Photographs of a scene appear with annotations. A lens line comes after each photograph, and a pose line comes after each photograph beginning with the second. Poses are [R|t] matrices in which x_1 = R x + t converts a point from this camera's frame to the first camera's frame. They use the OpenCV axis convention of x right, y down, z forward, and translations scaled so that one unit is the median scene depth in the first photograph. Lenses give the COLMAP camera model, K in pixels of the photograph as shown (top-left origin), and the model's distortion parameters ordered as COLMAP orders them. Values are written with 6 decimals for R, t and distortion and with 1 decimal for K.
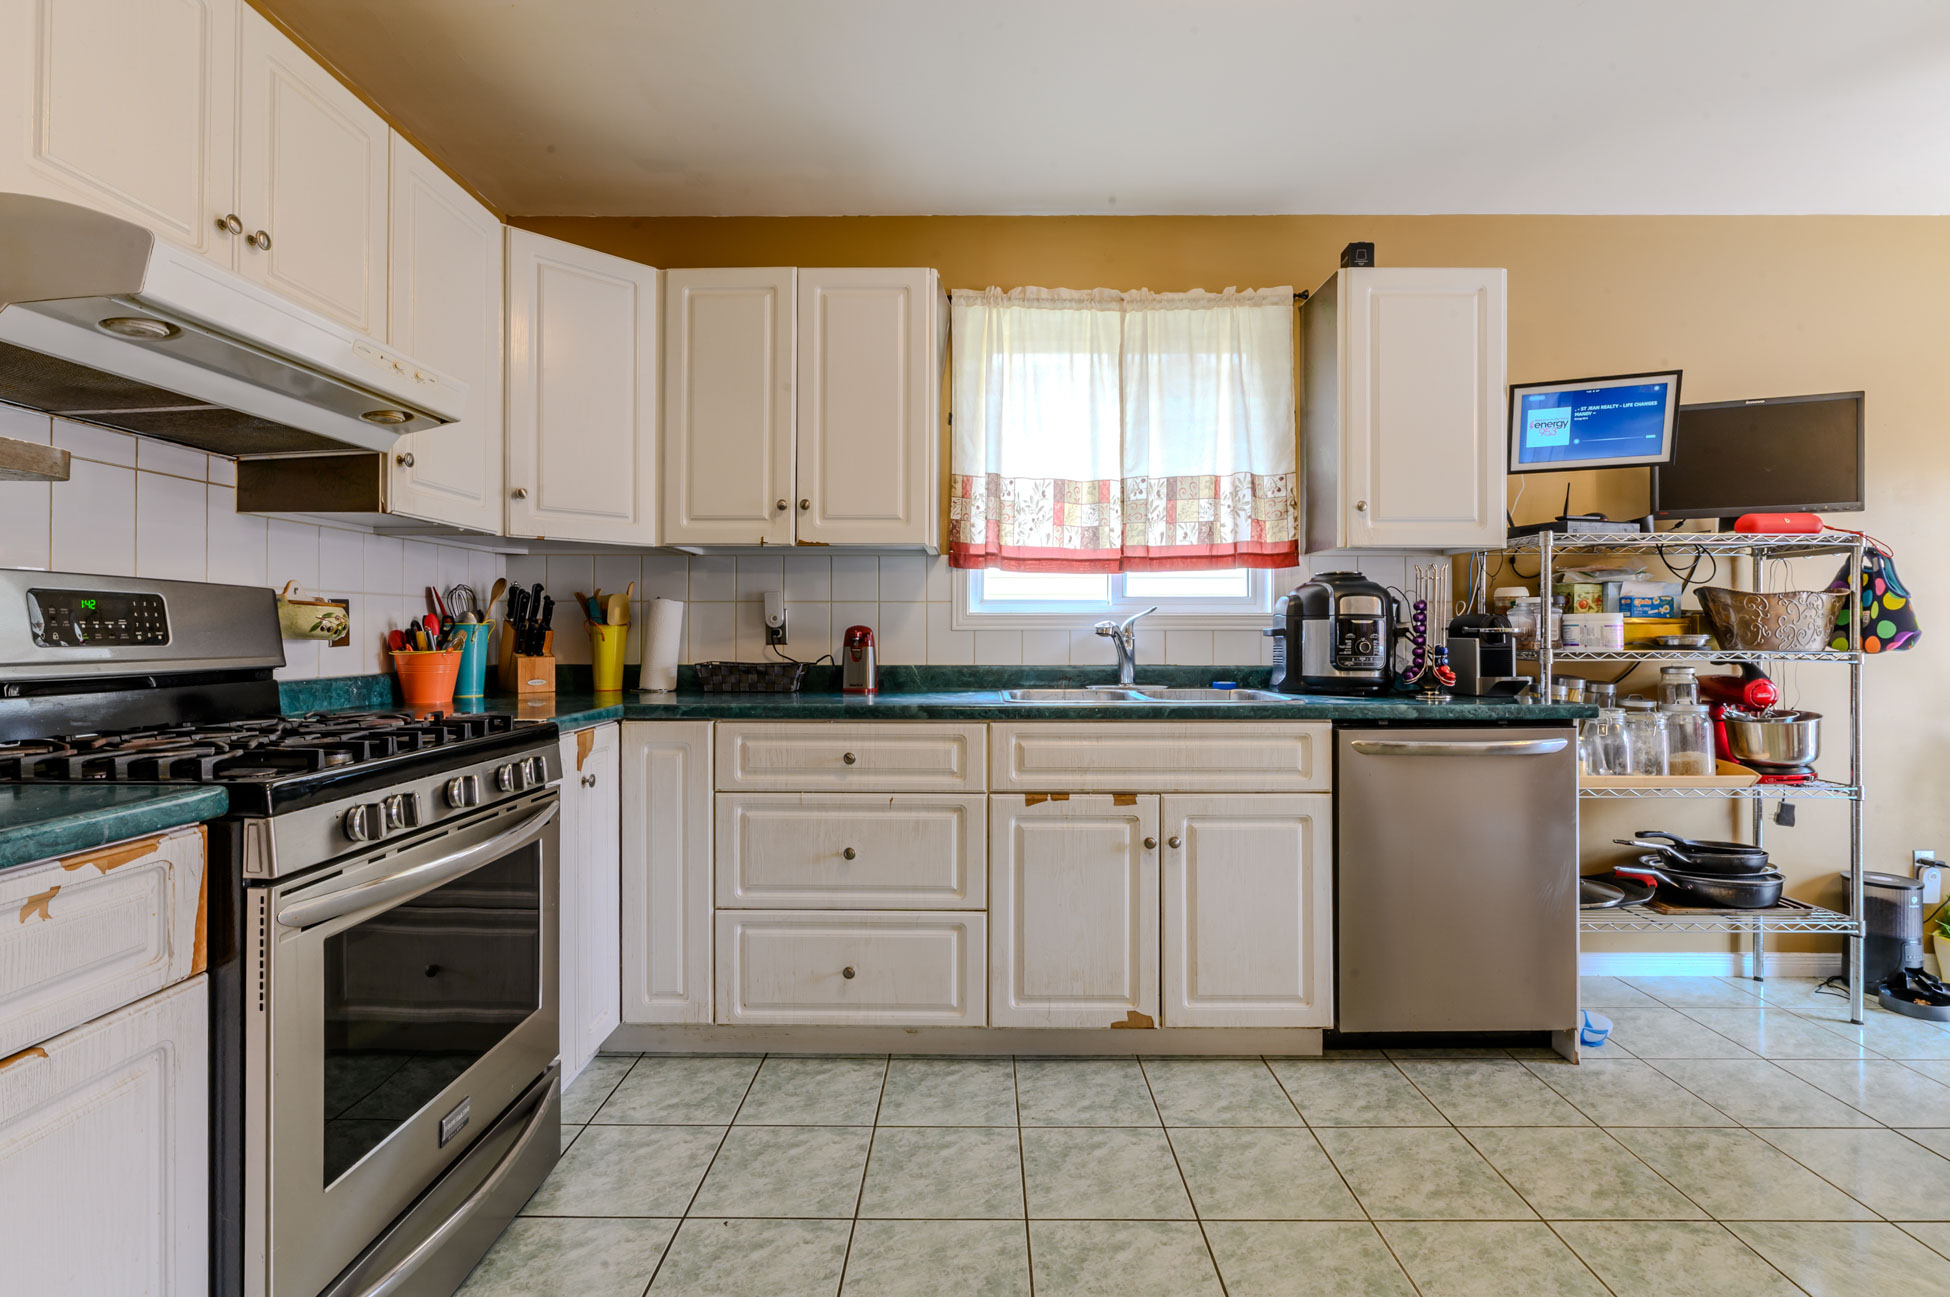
lens RADIAL K [[909.3, 0, 970.3], [0, 909.3, 625.6], [0, 0, 1]] dist [-0.001182, 0.000455]
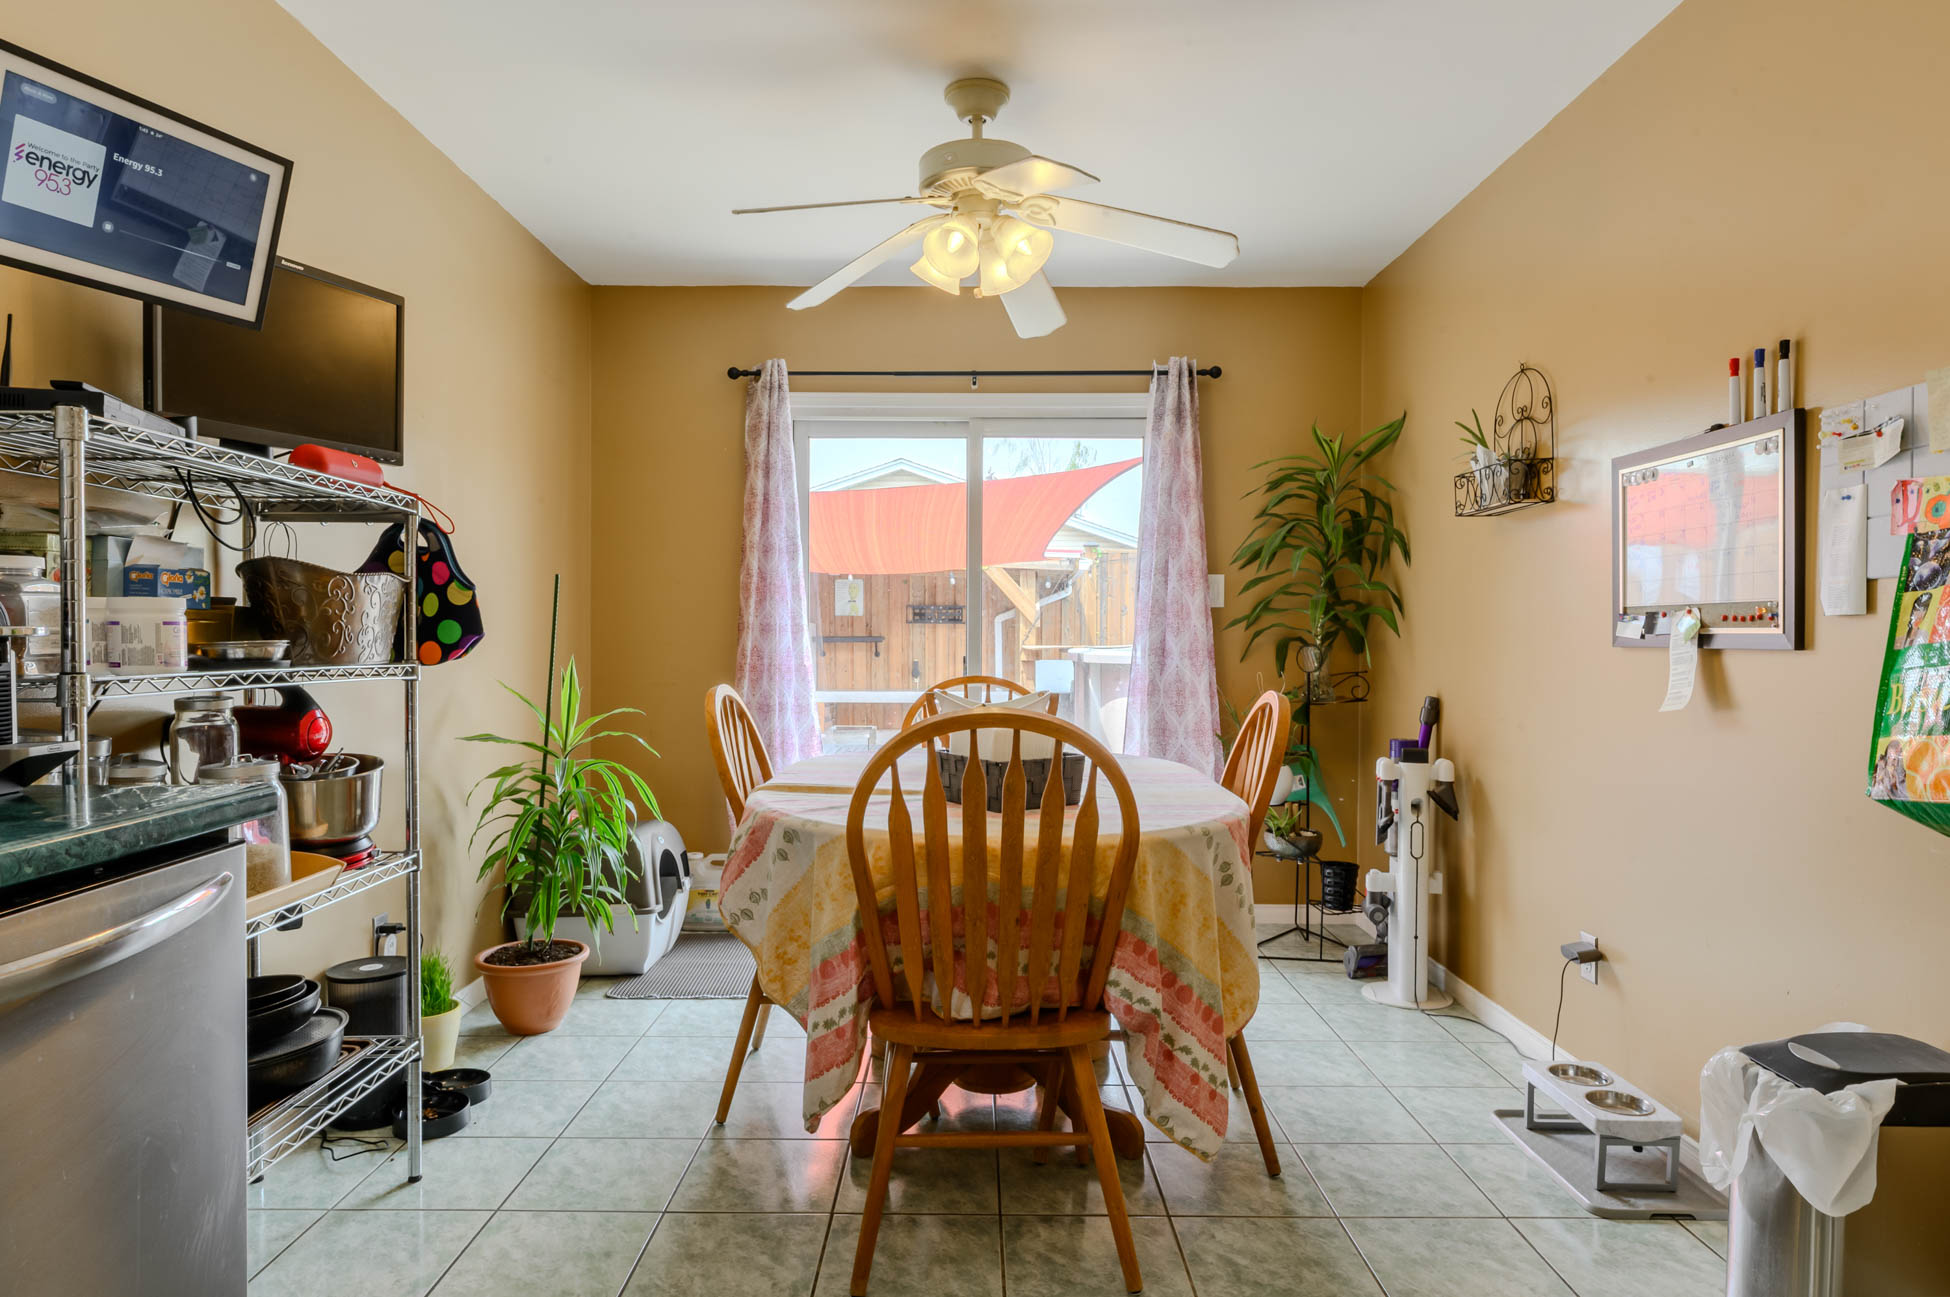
lens RADIAL K [[1150.5, 0, 970.2], [0, 1150.5, 660.8], [0, 0, 1]] dist [-0.000473, -0.002634]
pose [[-0.005648, -0.022514, 0.999731, 0.072430], [-0.008531, 0.999711, 0.022465, 0.002888], [-0.999948, -0.008401, -0.005839, 0.568498]]
